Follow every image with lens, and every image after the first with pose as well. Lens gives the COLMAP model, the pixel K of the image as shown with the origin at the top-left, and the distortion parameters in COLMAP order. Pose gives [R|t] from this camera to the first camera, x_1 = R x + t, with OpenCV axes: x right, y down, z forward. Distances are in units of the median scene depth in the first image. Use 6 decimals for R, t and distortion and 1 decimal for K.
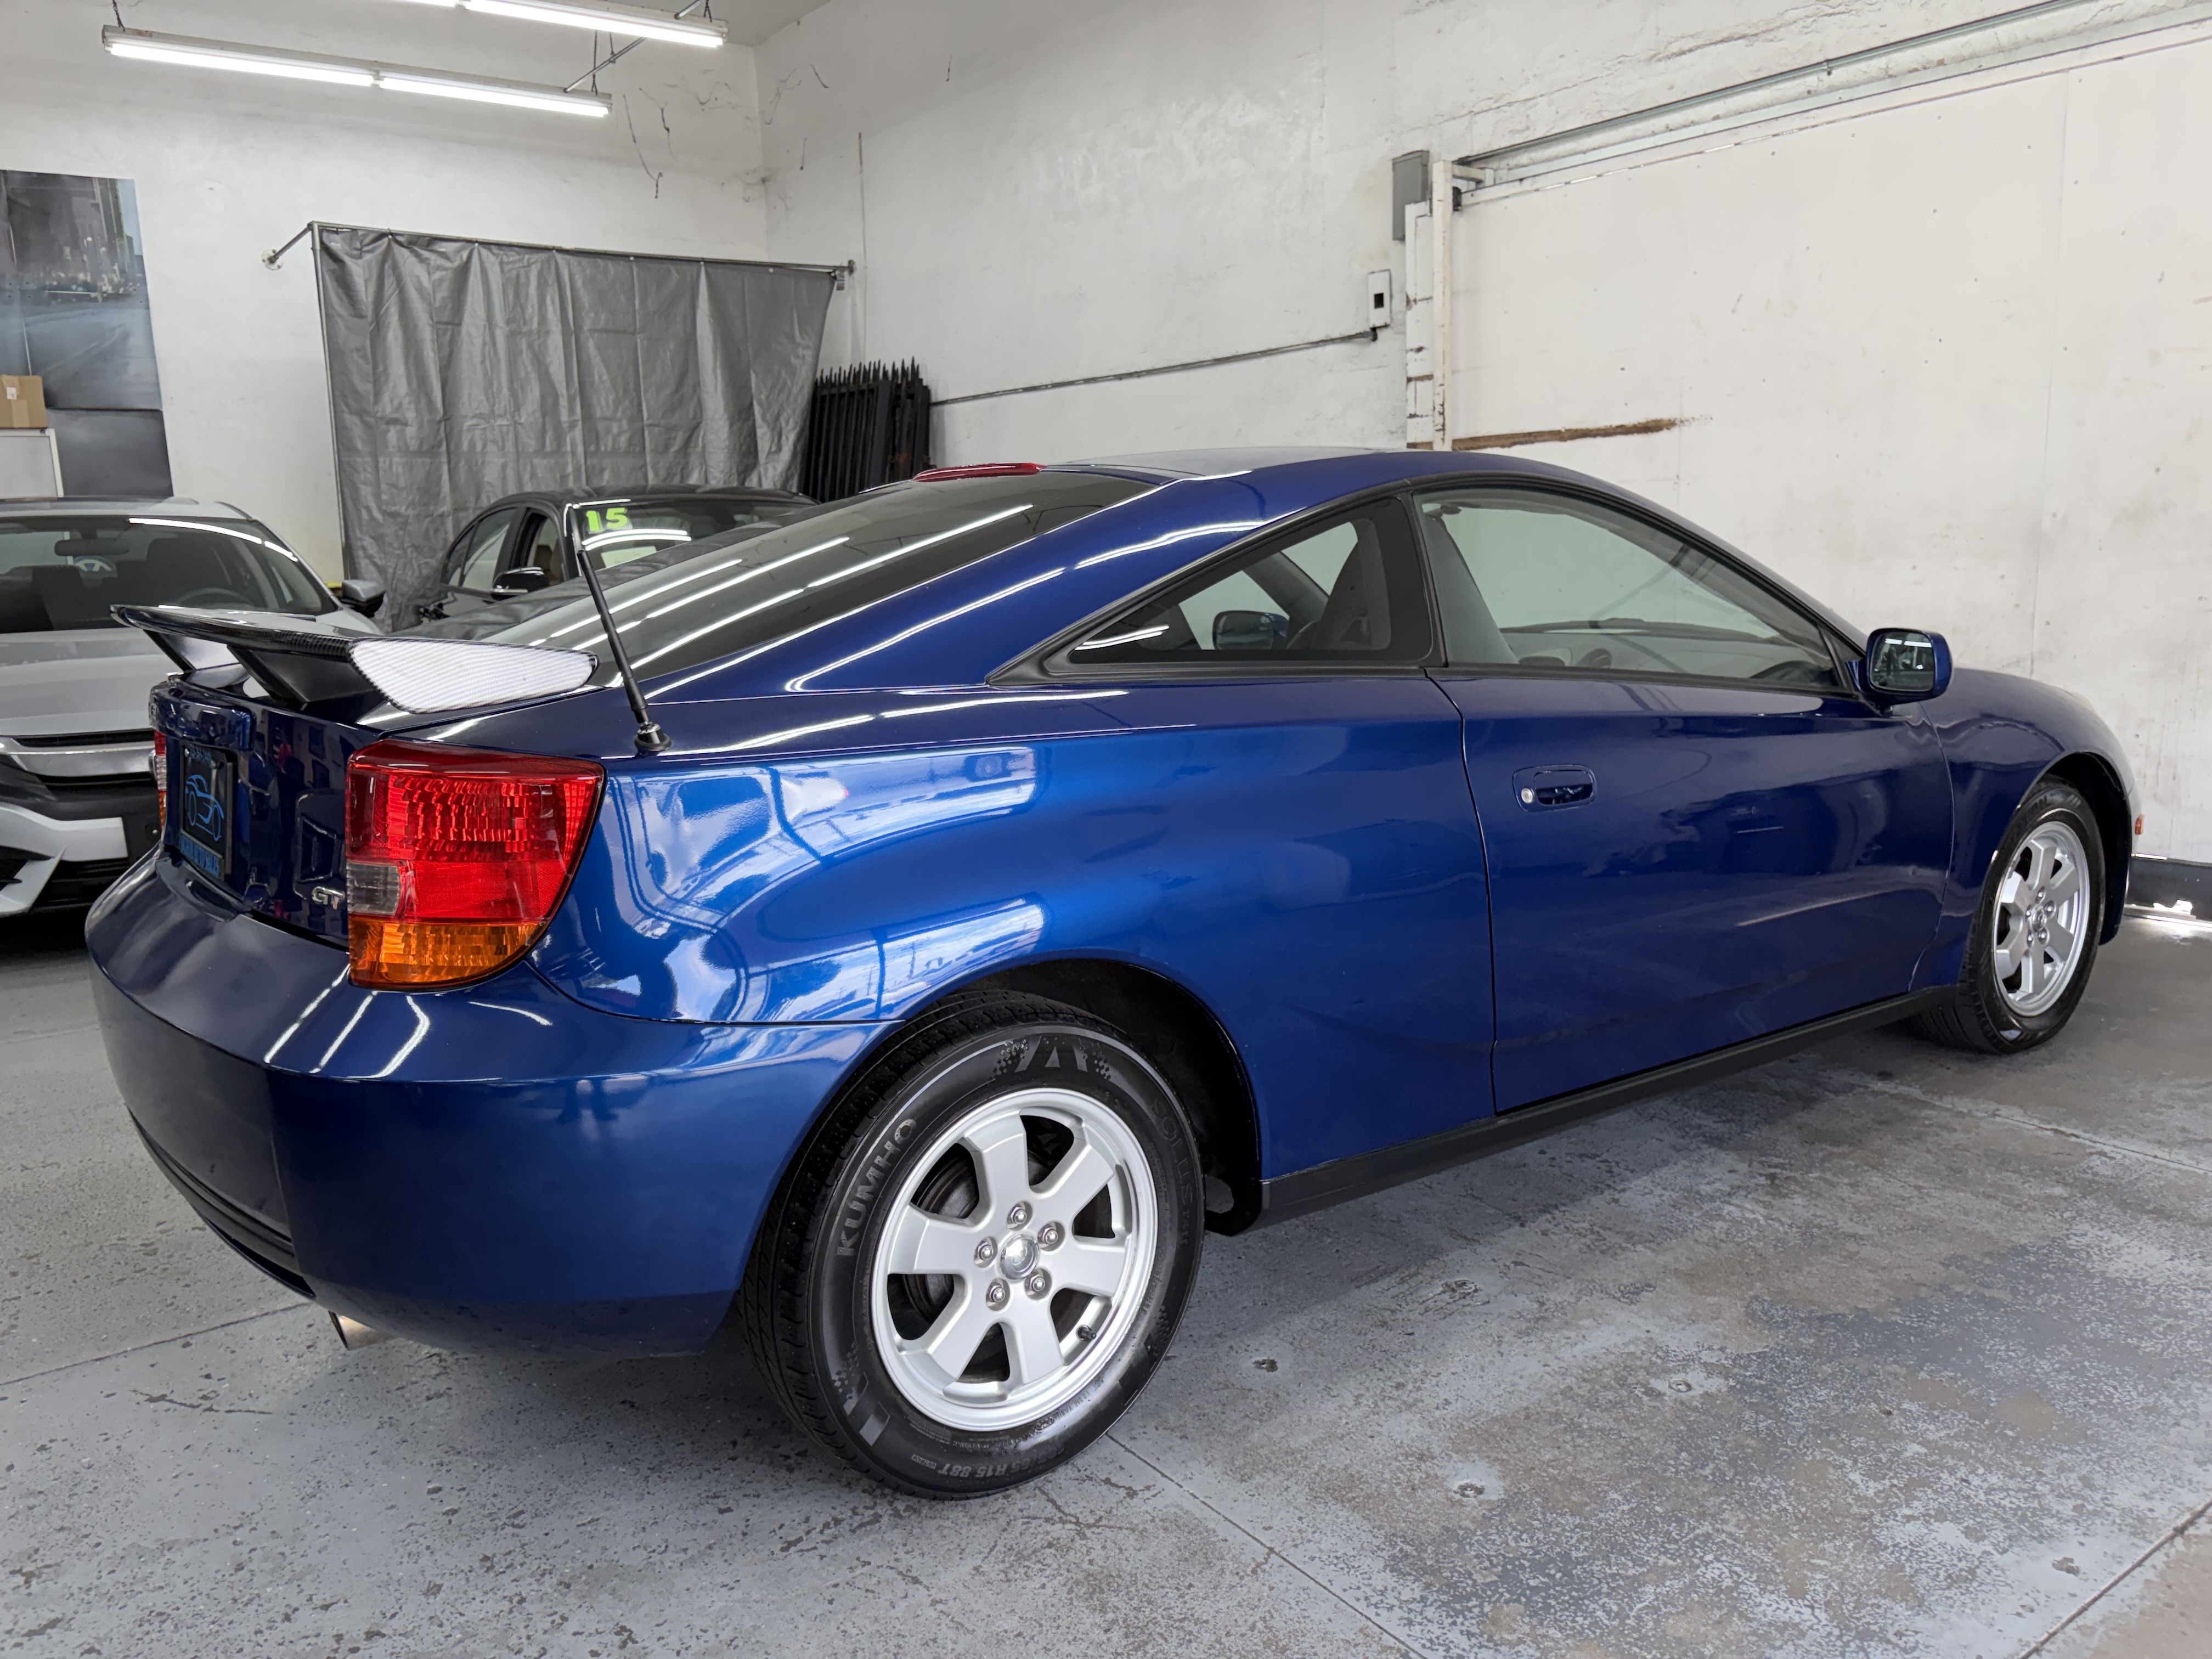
lens RADIAL K [[1718.1, 0, 1106.0], [0, 1718.1, 829.5], [0, 0, 1]] dist [0.029901, -0.017906]
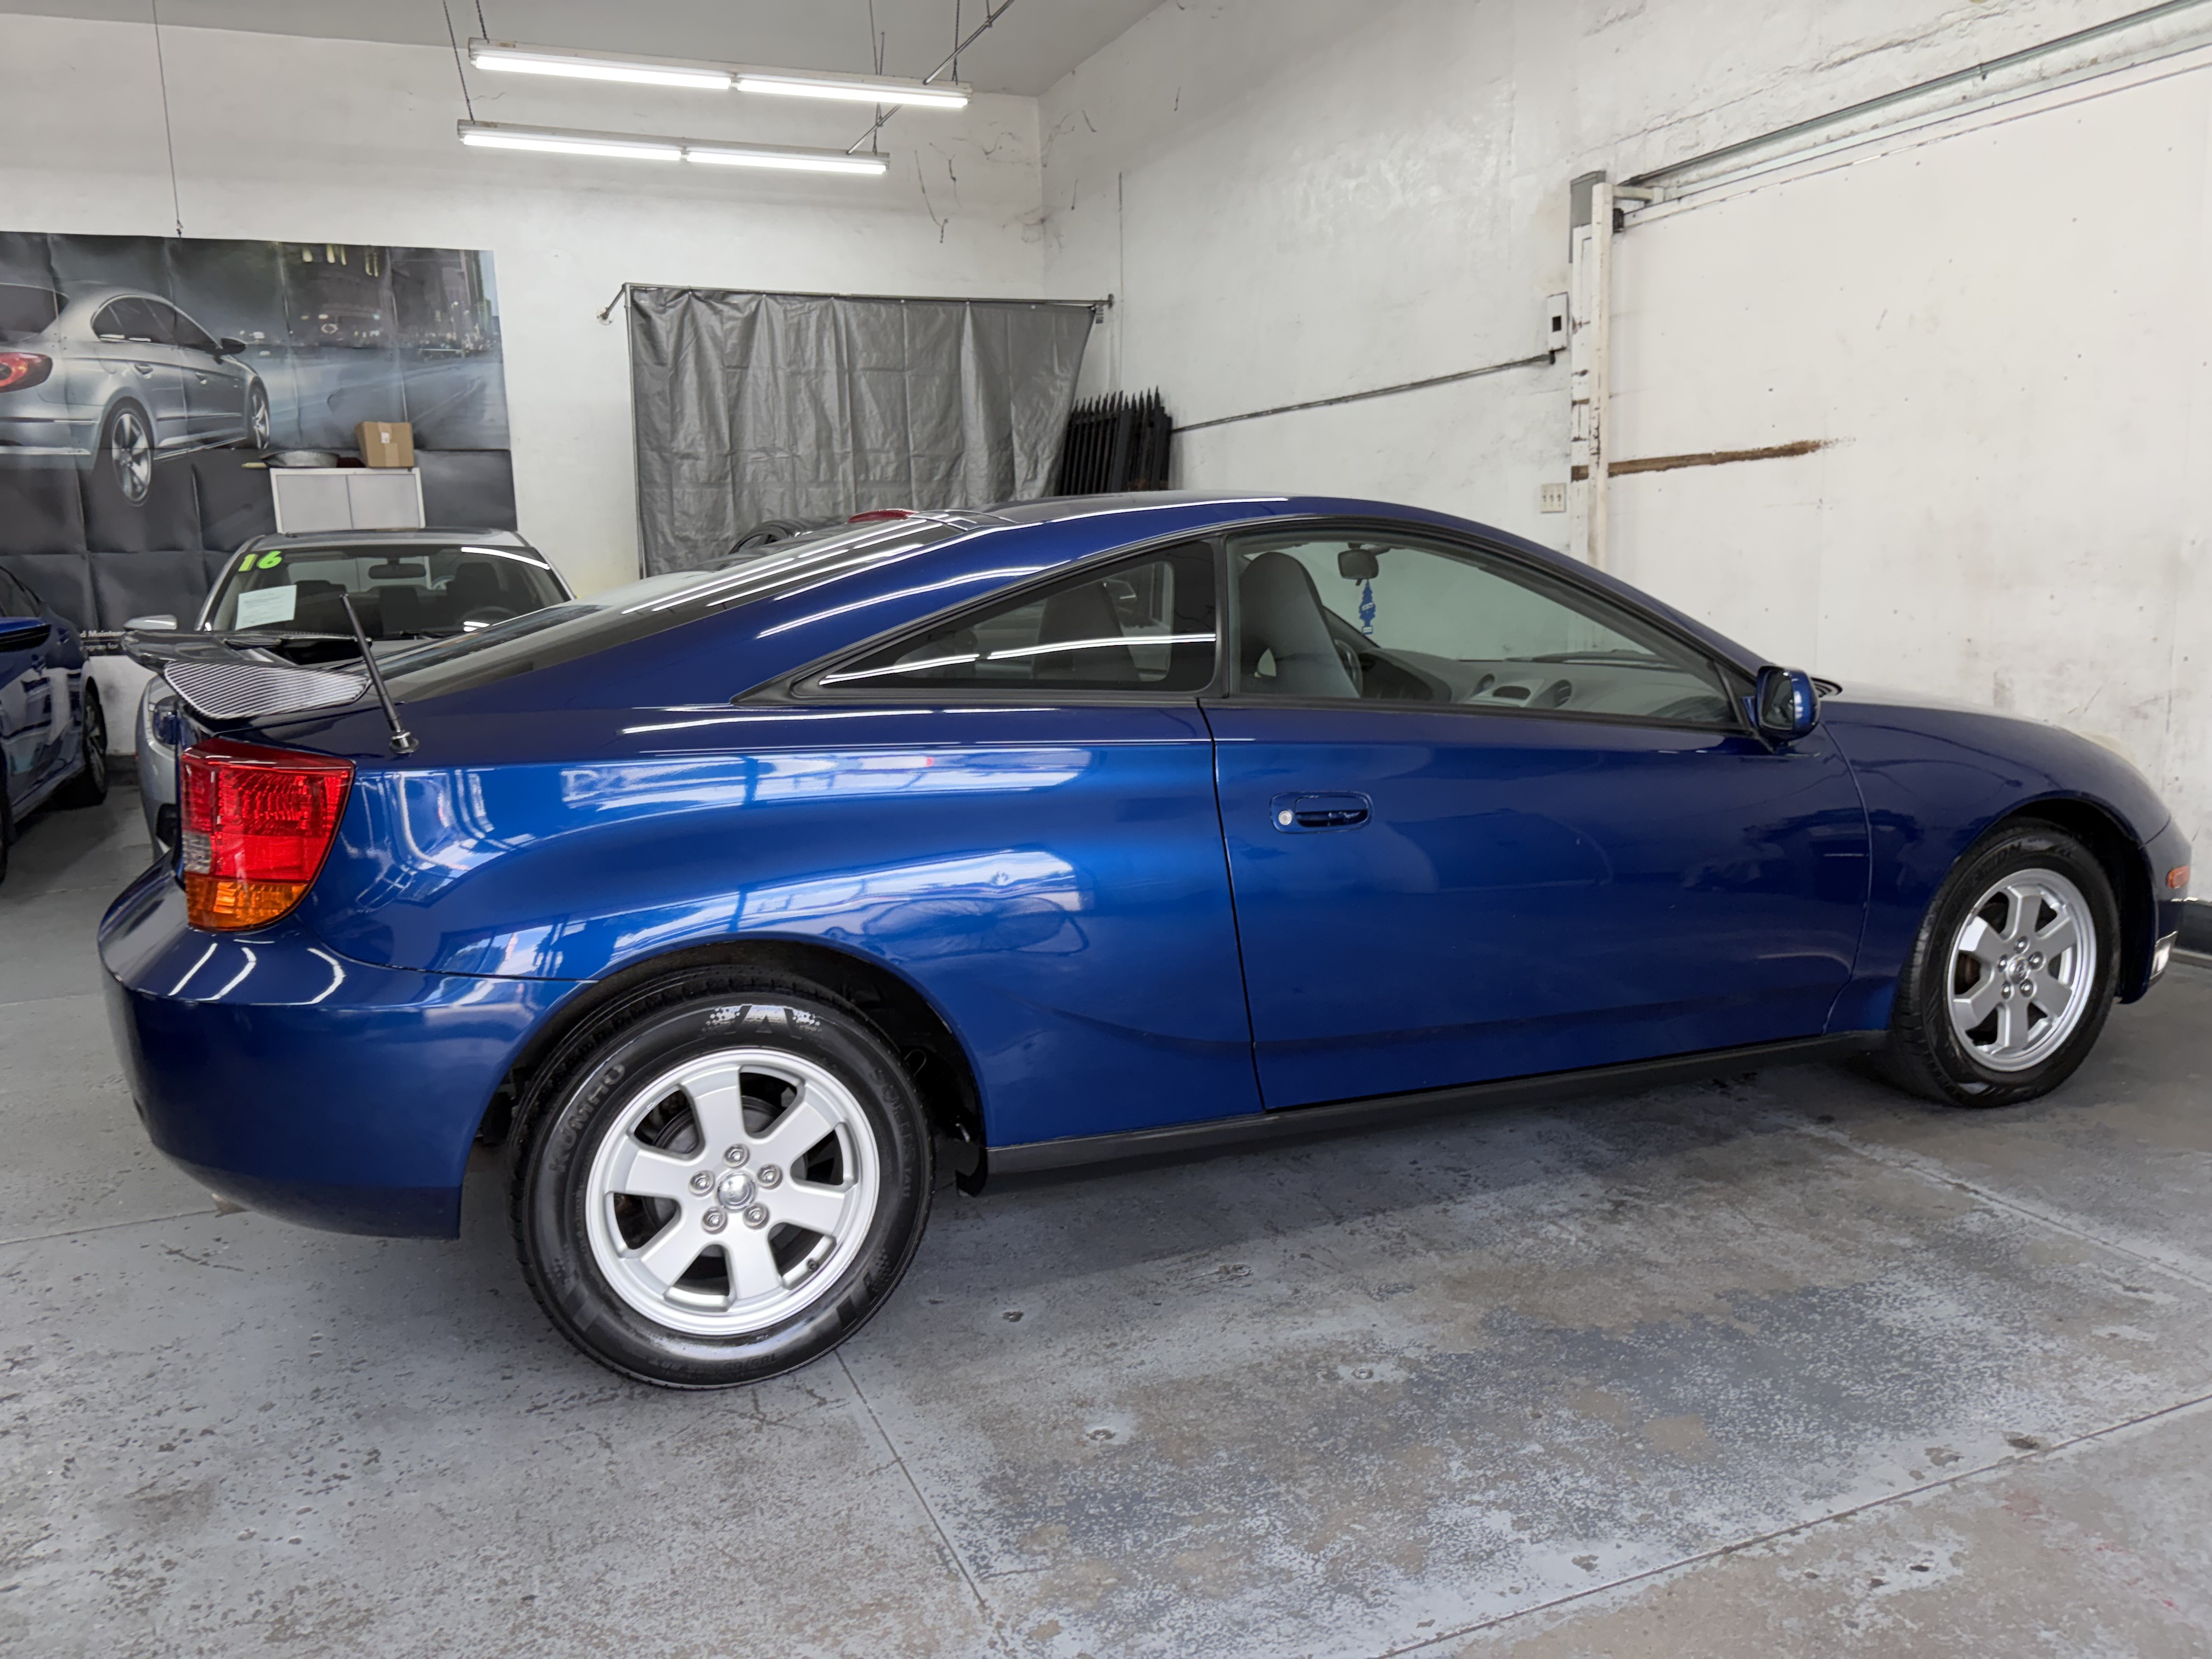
lens RADIAL K [[1711.9, 0, 1076.6], [0, 1711.9, 836.3], [0, 0, 1]] dist [0.041775, -0.042764]
pose [[0.970742, 0.038611, -0.237002, 0.169818], [-0.039448, 0.999221, 0.001214, -0.001948], [0.236865, 0.008171, 0.971508, -0.034191]]
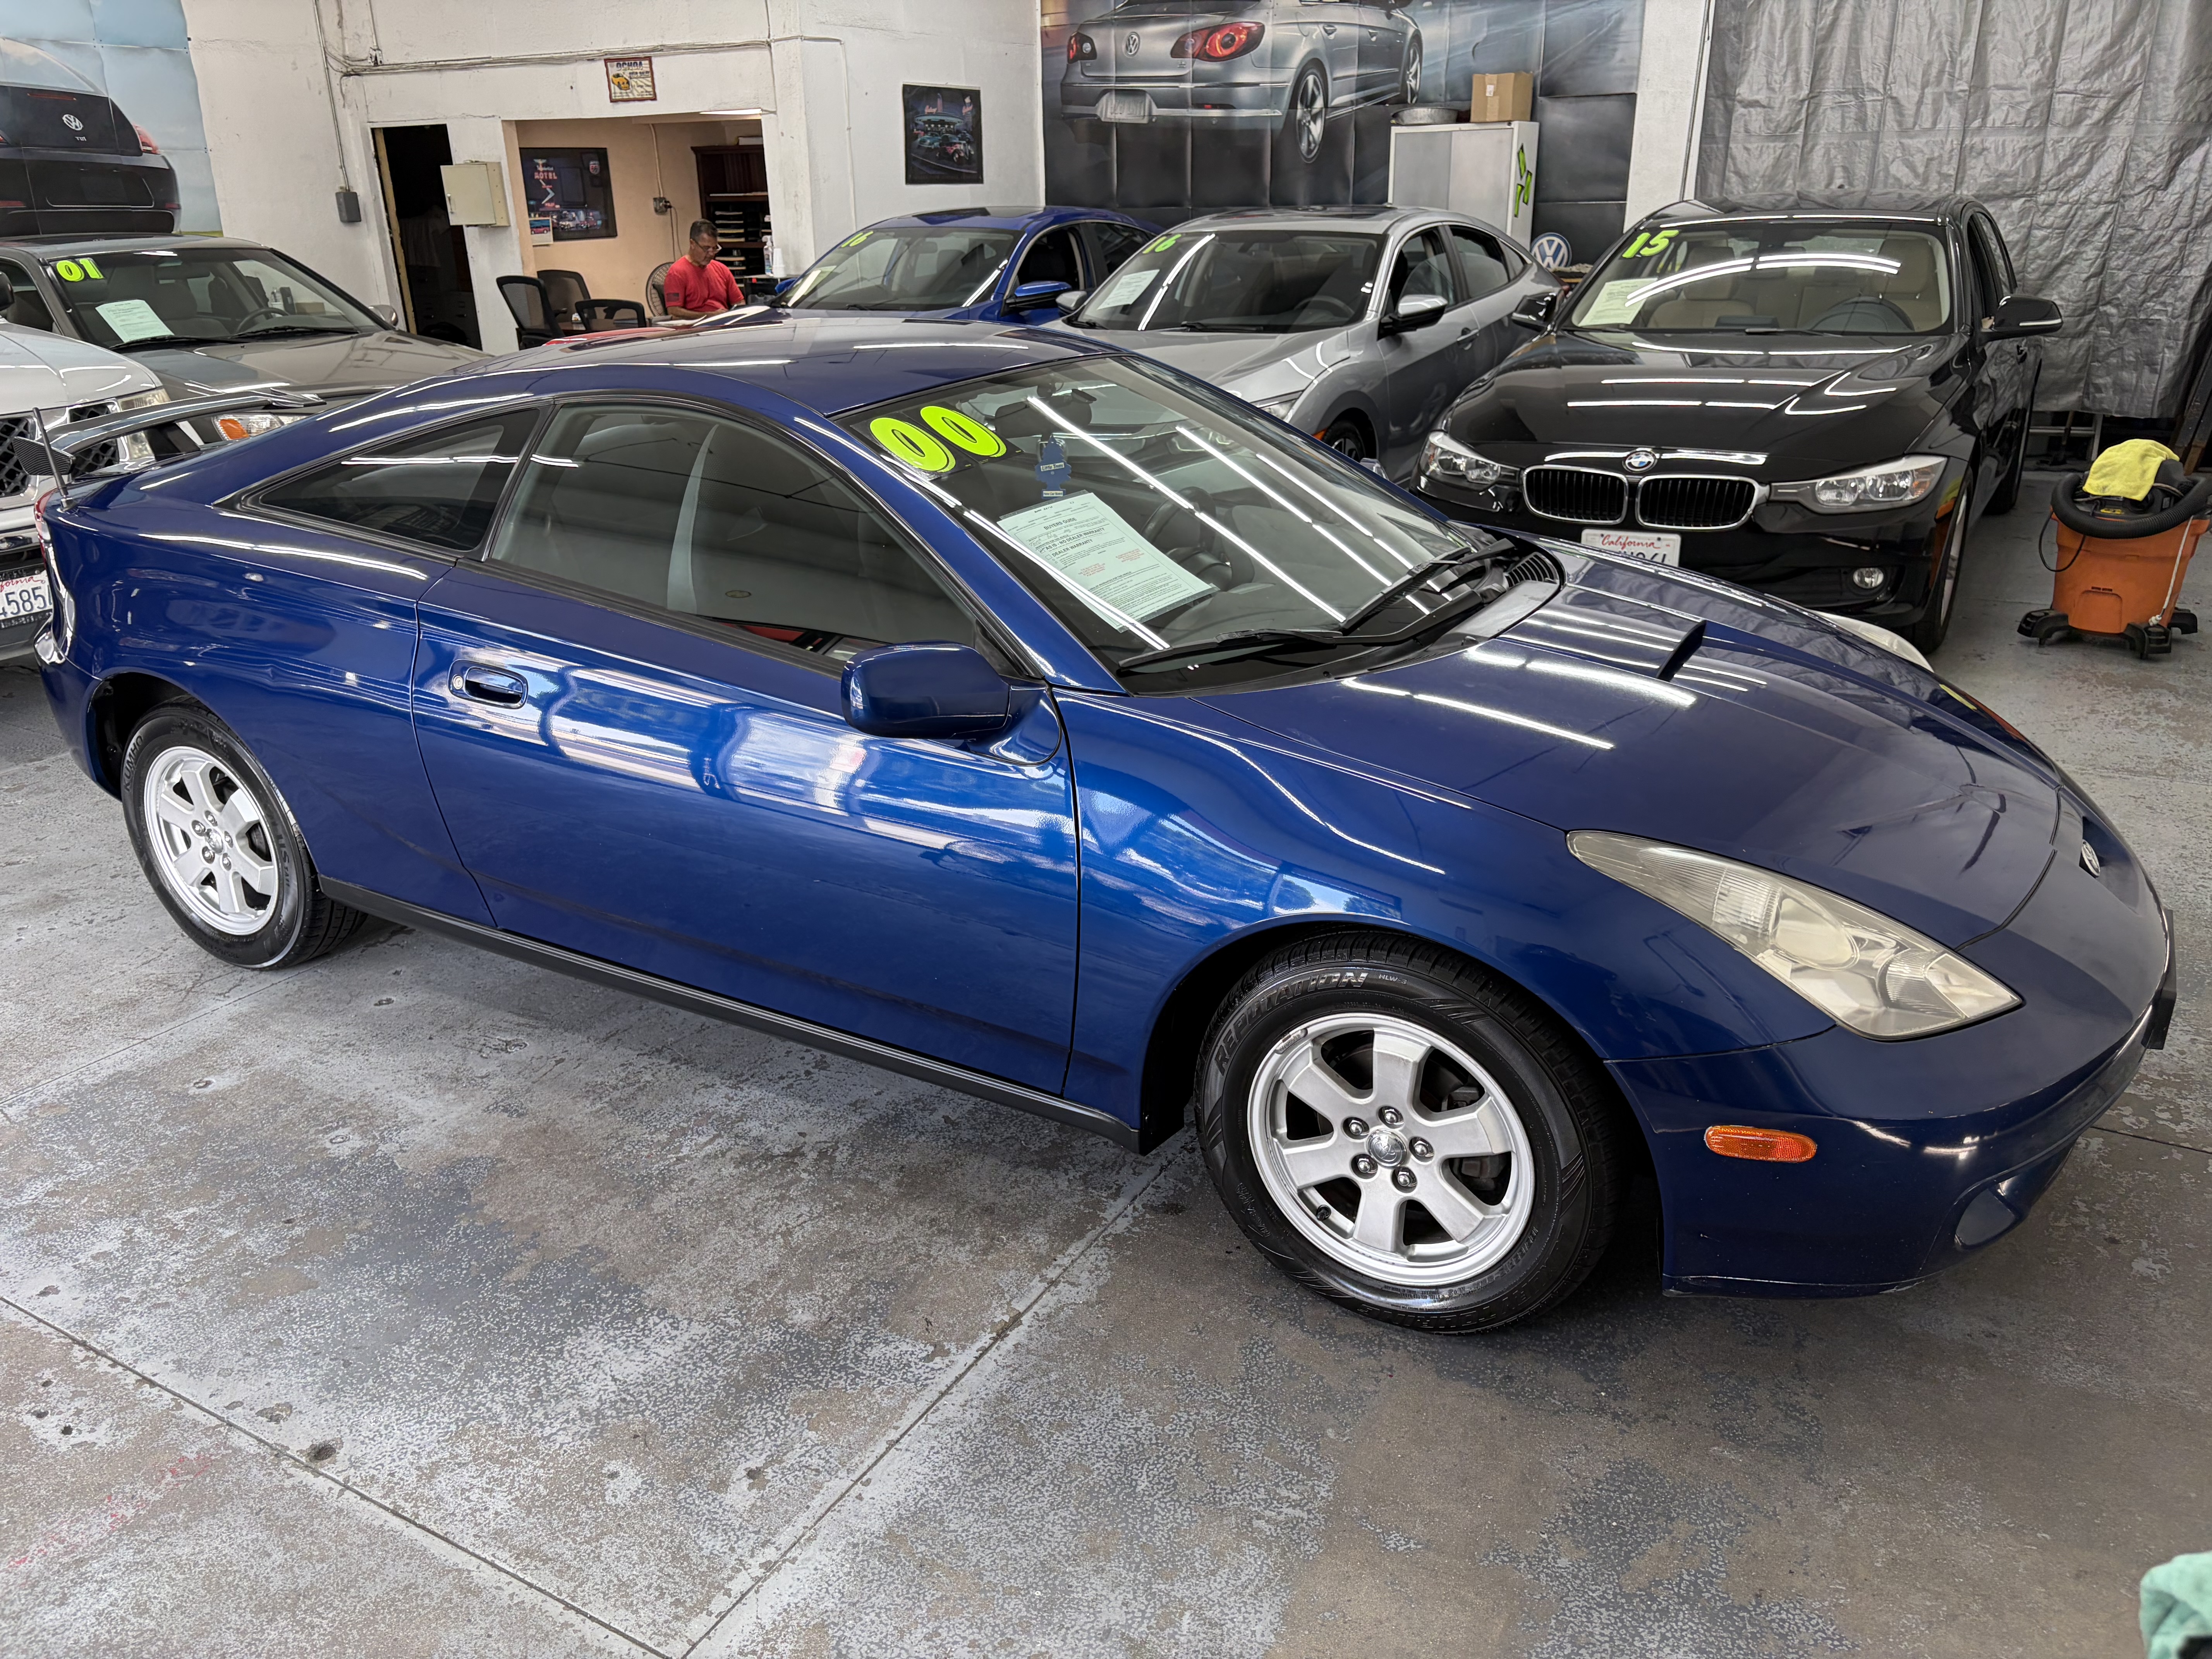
lens RADIAL K [[1691.6, 0, 1082.7], [0, 1691.6, 849.5], [0, 0, 1]] dist [0.055115, -0.071828]
pose [[0.376481, 0.358376, -0.854300, 0.669227], [-0.144285, 0.933577, 0.328047, -0.167115], [0.915120, -0.000241, 0.403182, 0.420002]]
